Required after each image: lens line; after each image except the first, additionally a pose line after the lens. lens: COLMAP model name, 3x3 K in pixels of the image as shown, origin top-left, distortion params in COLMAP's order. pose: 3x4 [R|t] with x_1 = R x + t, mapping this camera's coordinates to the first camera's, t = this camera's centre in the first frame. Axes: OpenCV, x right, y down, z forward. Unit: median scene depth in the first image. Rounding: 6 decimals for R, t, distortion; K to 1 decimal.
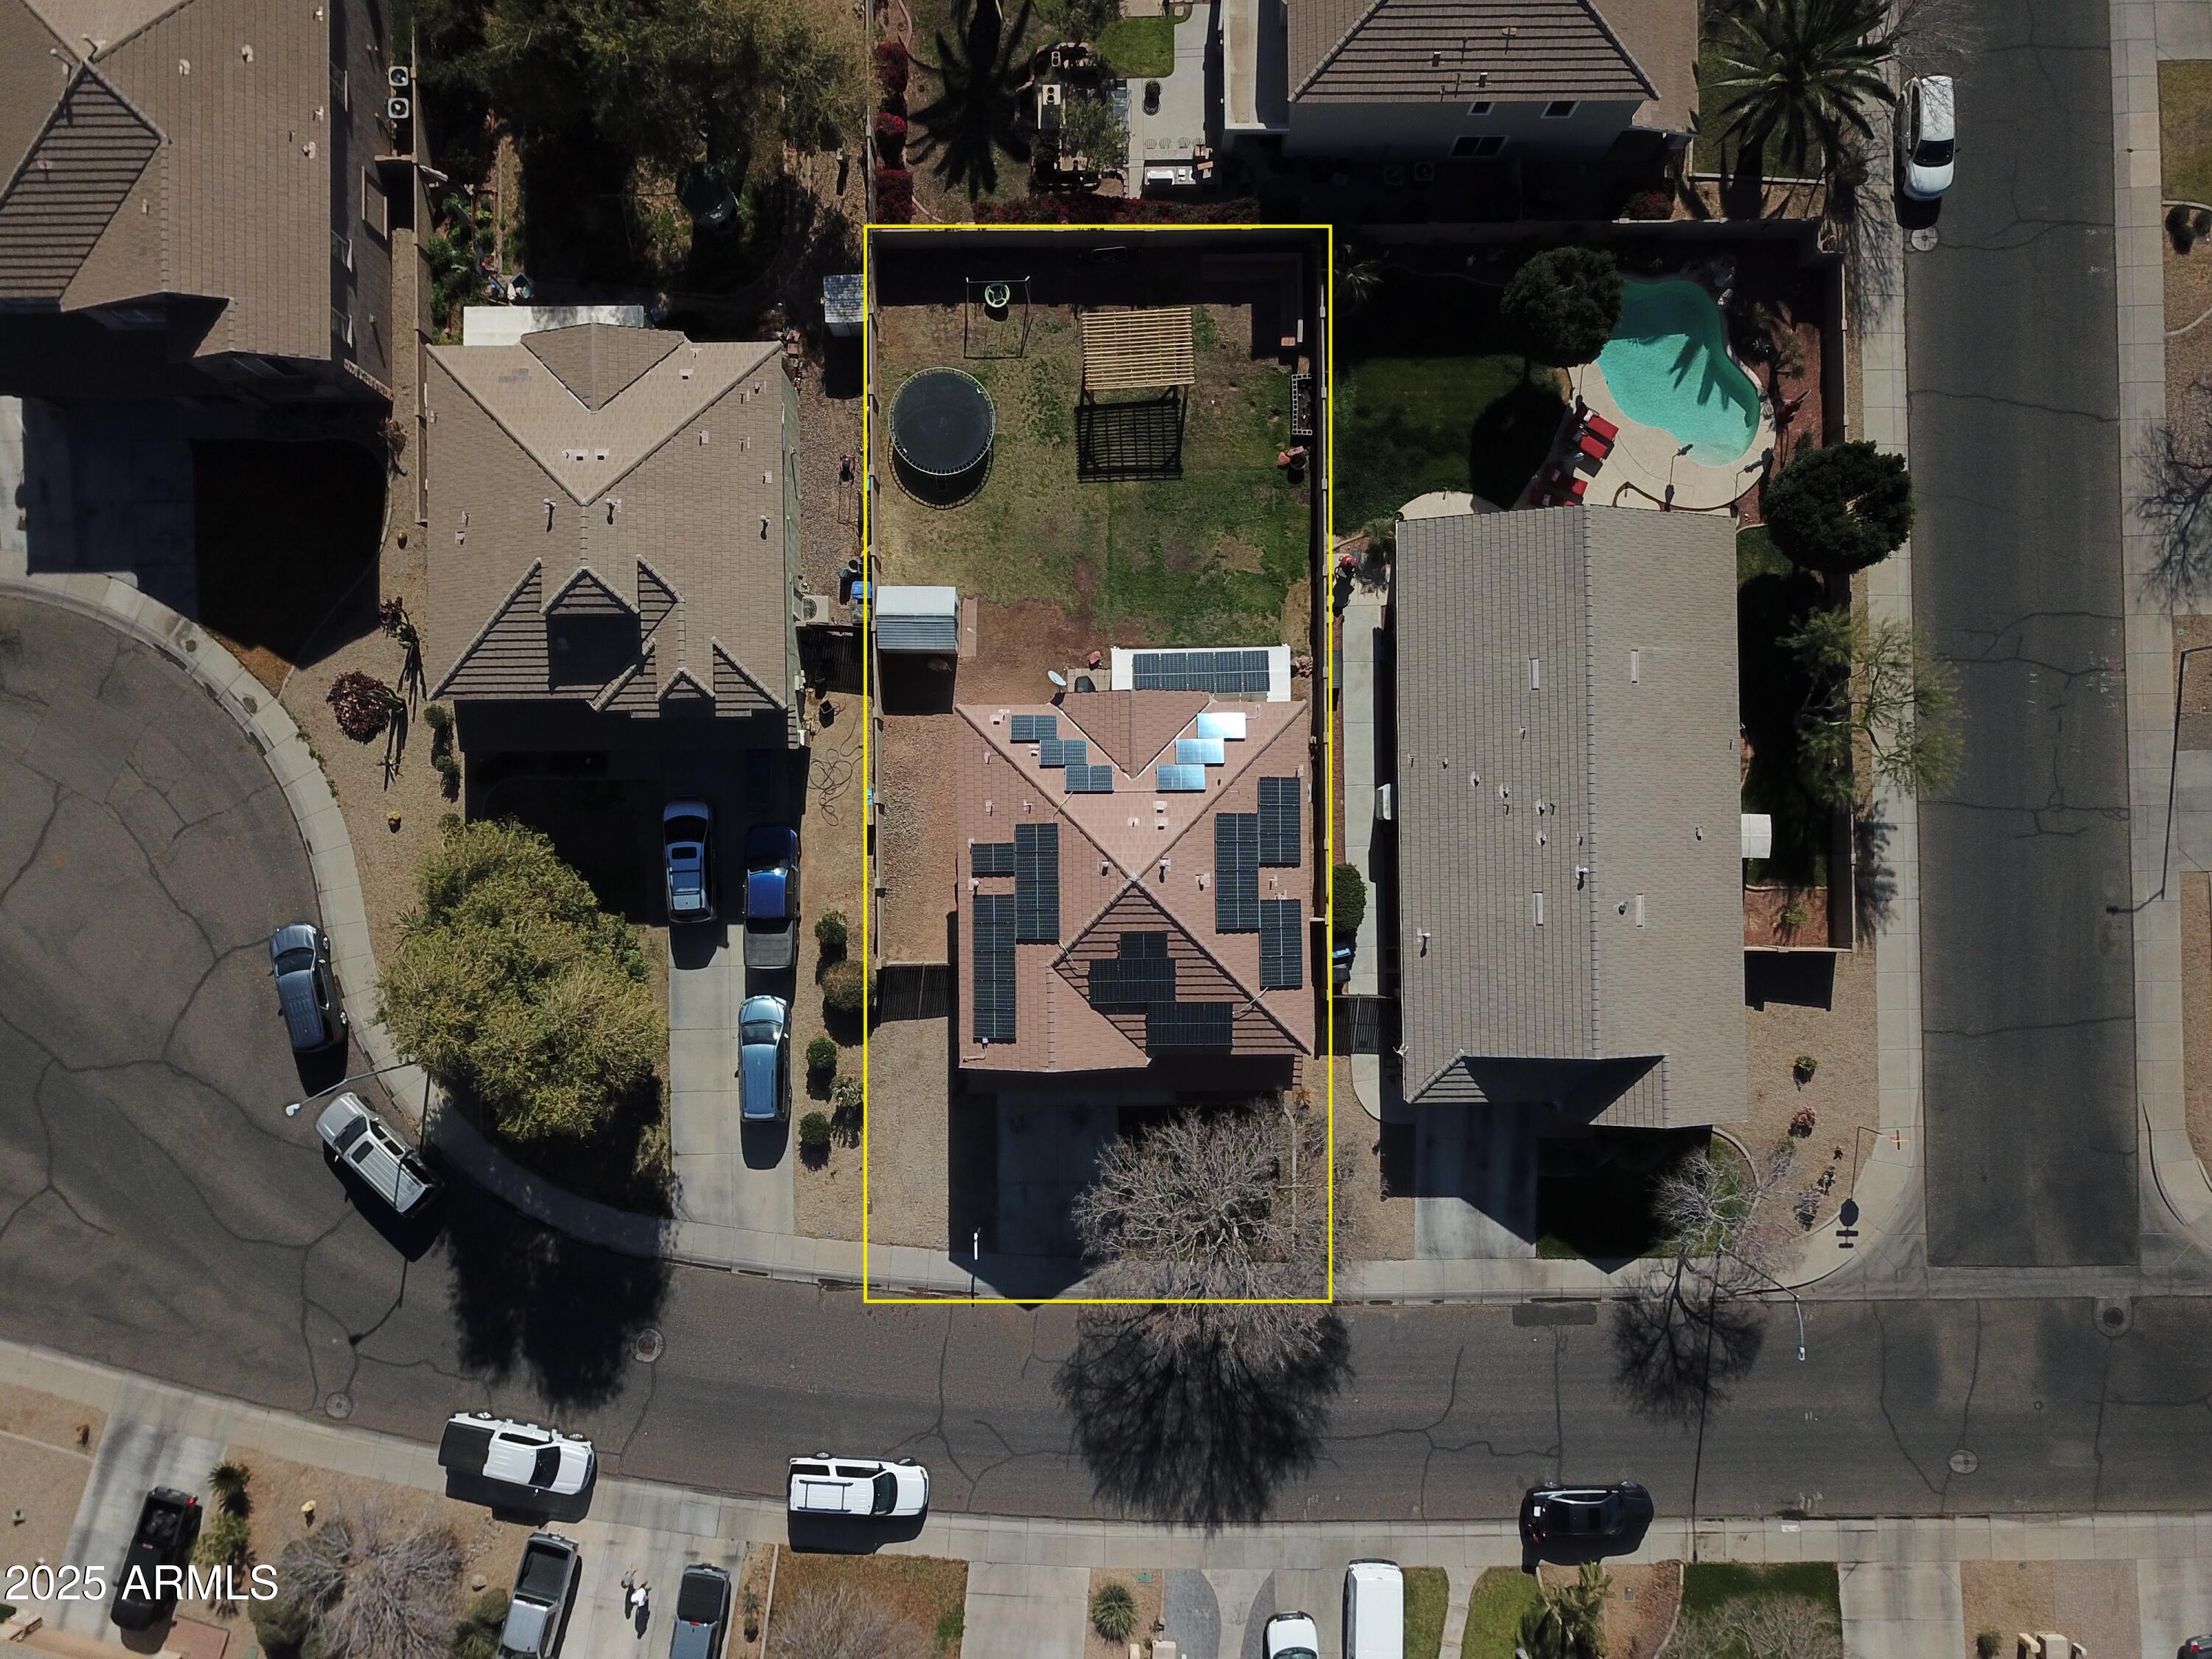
lens RADIAL K [[1696.1, 0, 1092.4], [0, 1696.1, 848.1], [0, 0, 1]] dist [0.001669, 0.000296]
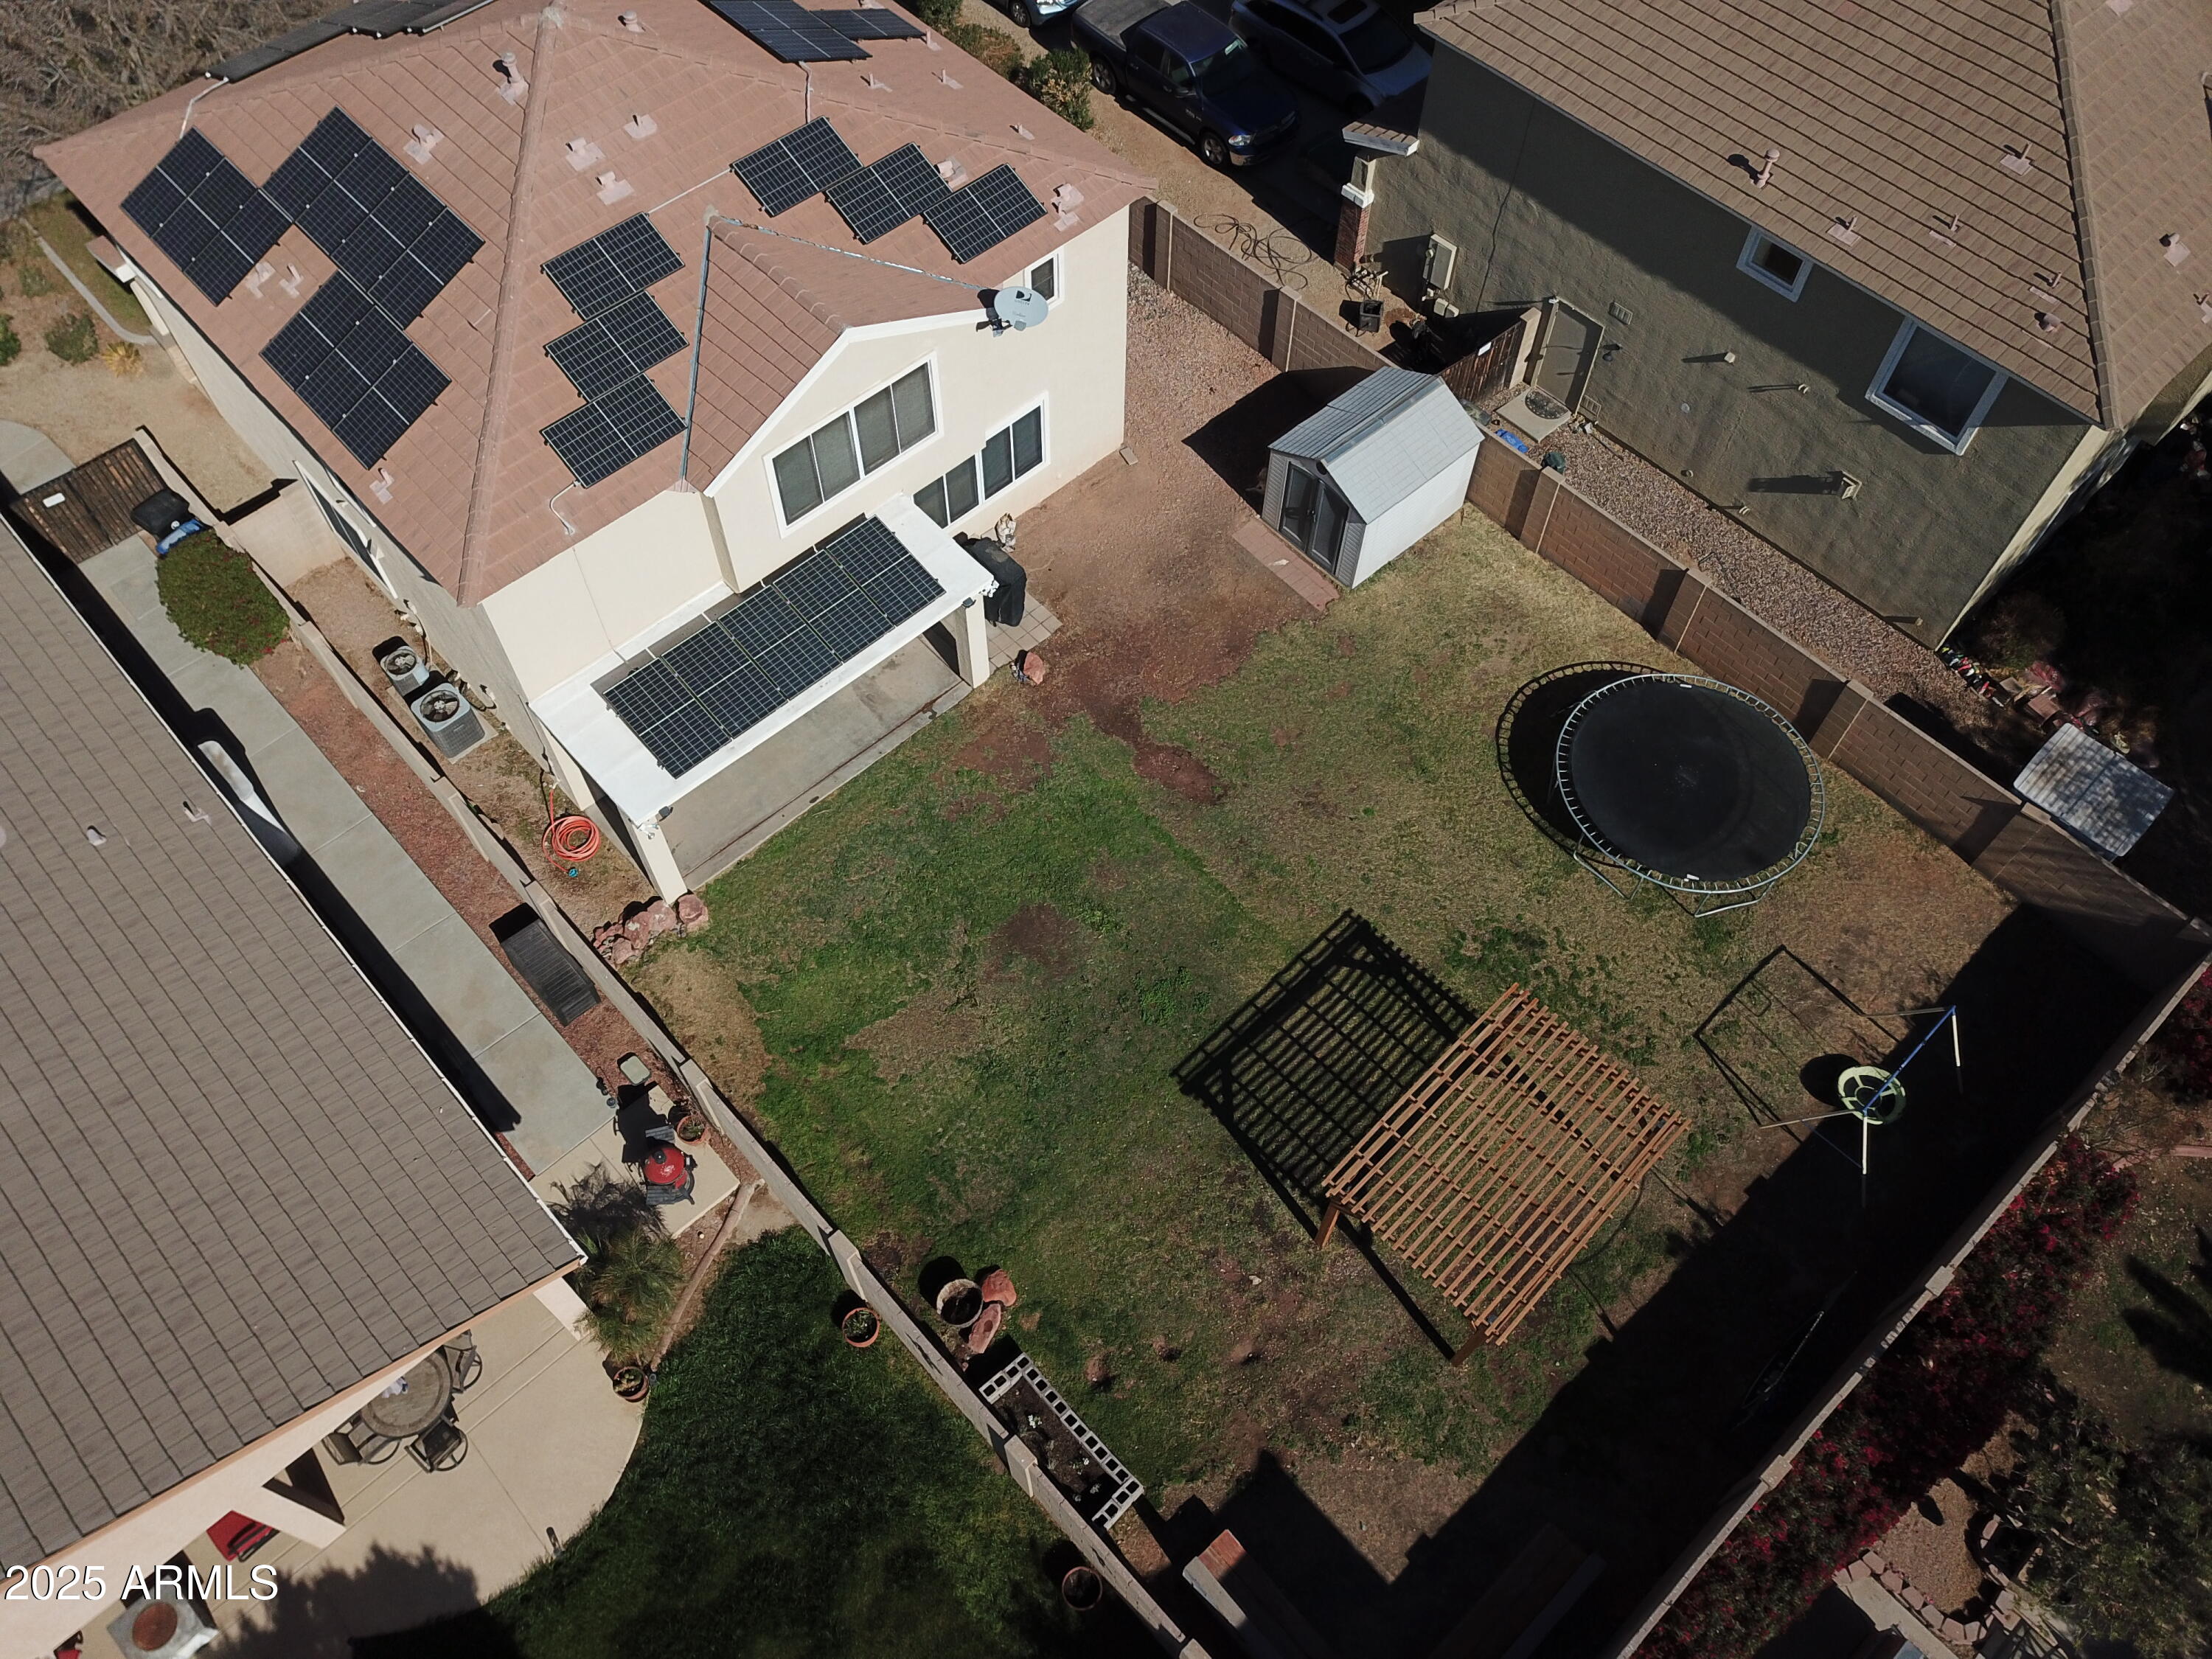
lens RADIAL K [[1696.1, 0, 1092.4], [0, 1696.1, 848.1], [0, 0, 1]] dist [0.001669, 0.000296]
pose [[-0.740208, 0.578897, -0.342009, 0.167328], [-0.672174, -0.624583, 0.397591, -0.328764], [0.016551, 0.524190, 0.851441, 0.659874]]
